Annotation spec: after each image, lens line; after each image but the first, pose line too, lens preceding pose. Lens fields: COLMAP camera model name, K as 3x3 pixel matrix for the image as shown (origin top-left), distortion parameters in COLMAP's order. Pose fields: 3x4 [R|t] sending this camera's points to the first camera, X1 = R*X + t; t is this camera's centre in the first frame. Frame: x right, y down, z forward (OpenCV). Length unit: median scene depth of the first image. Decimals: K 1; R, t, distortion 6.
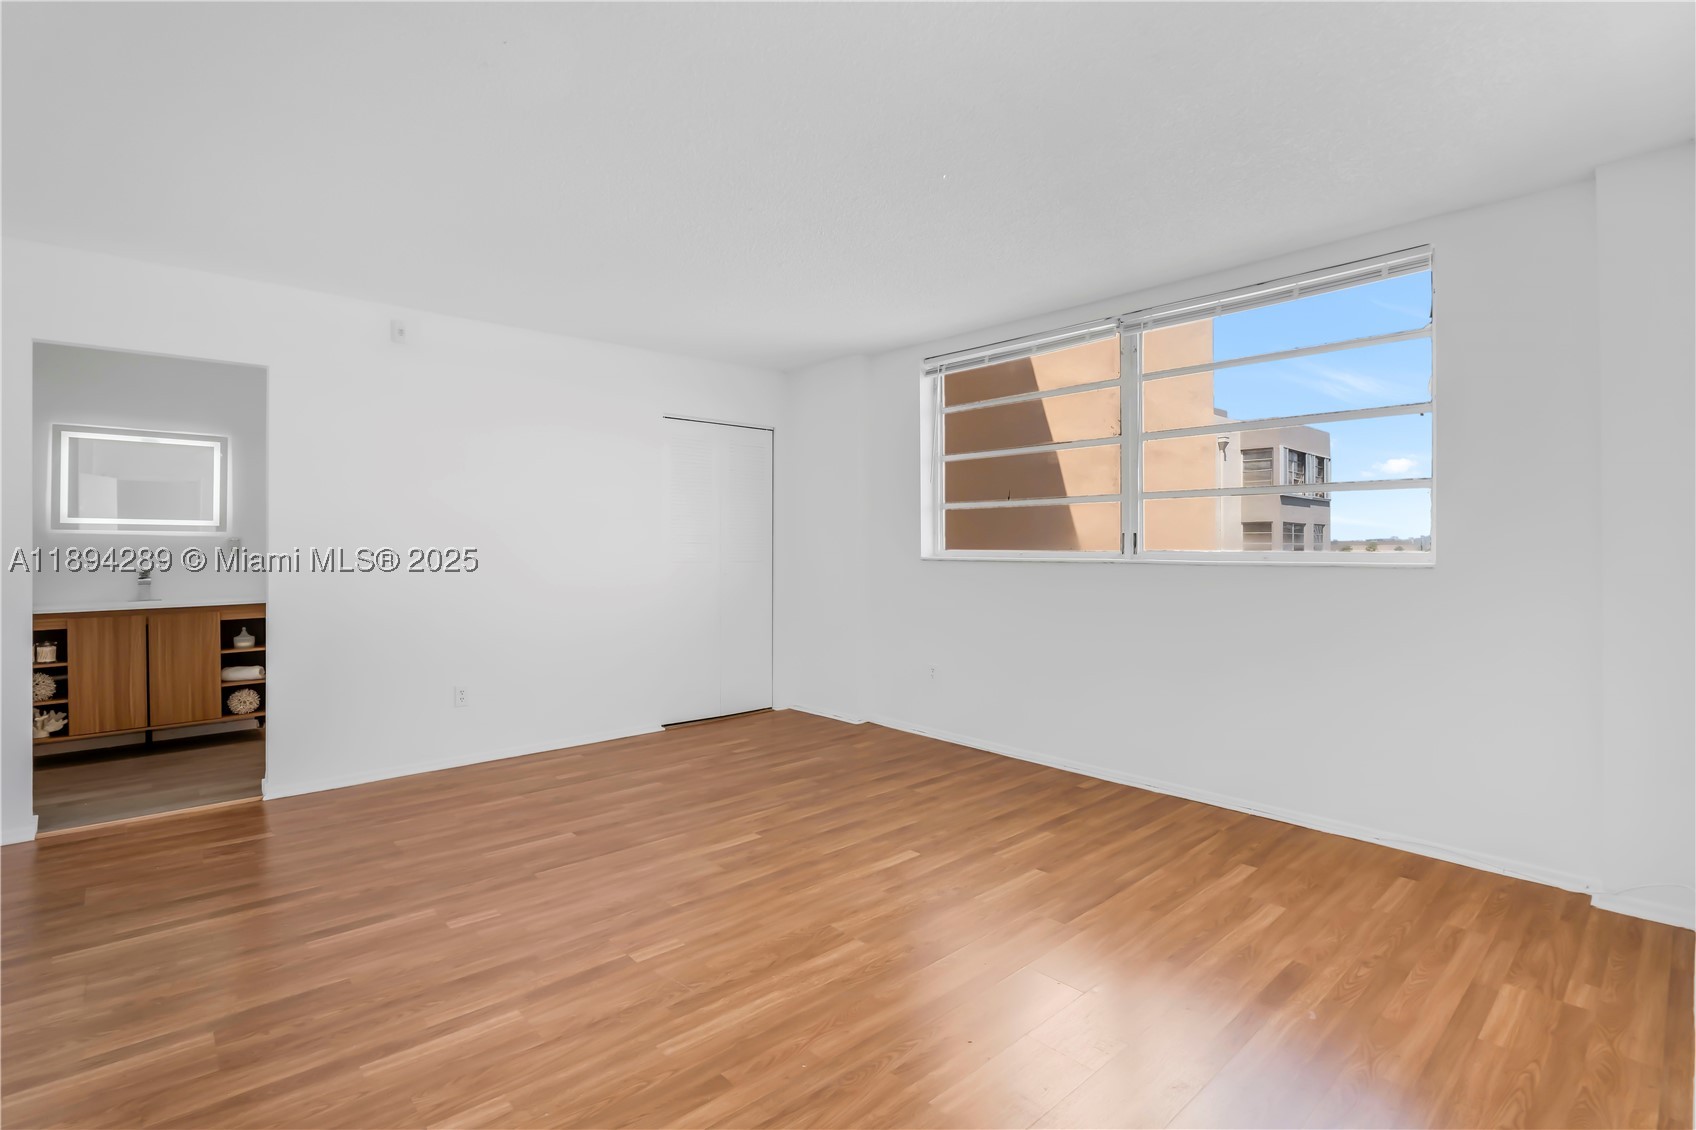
lens RADIAL K [[798.4, 0, 848.0], [0, 798.4, 565.0], [0, 0, 1]] dist [-0.002929, -0.000551]
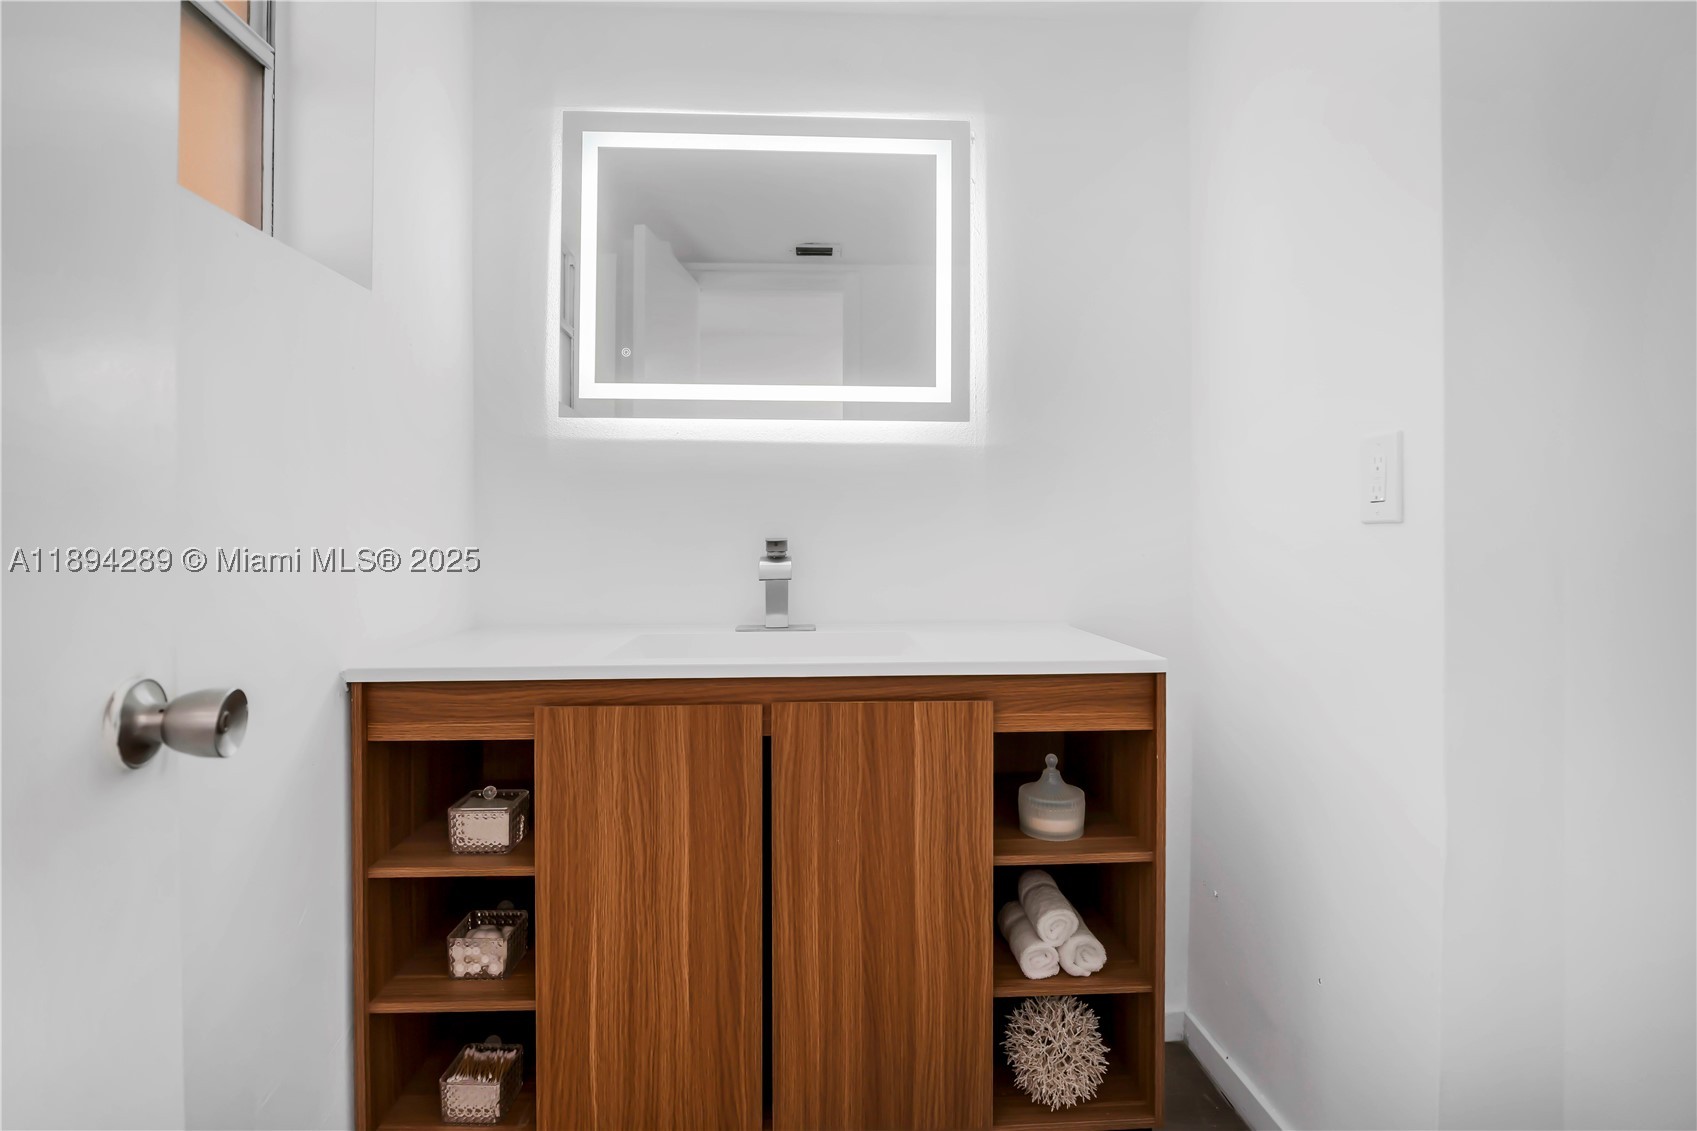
lens RADIAL K [[825.4, 0, 848.5], [0, 825.4, 565.5], [0, 0, 1]] dist [-0.000240, -0.000021]
pose [[0.762399, -0.013295, -0.646971, -0.644795], [0.006310, 0.999894, -0.013112, 0.020925], [0.647077, 0.005914, 0.762402, 0.766419]]
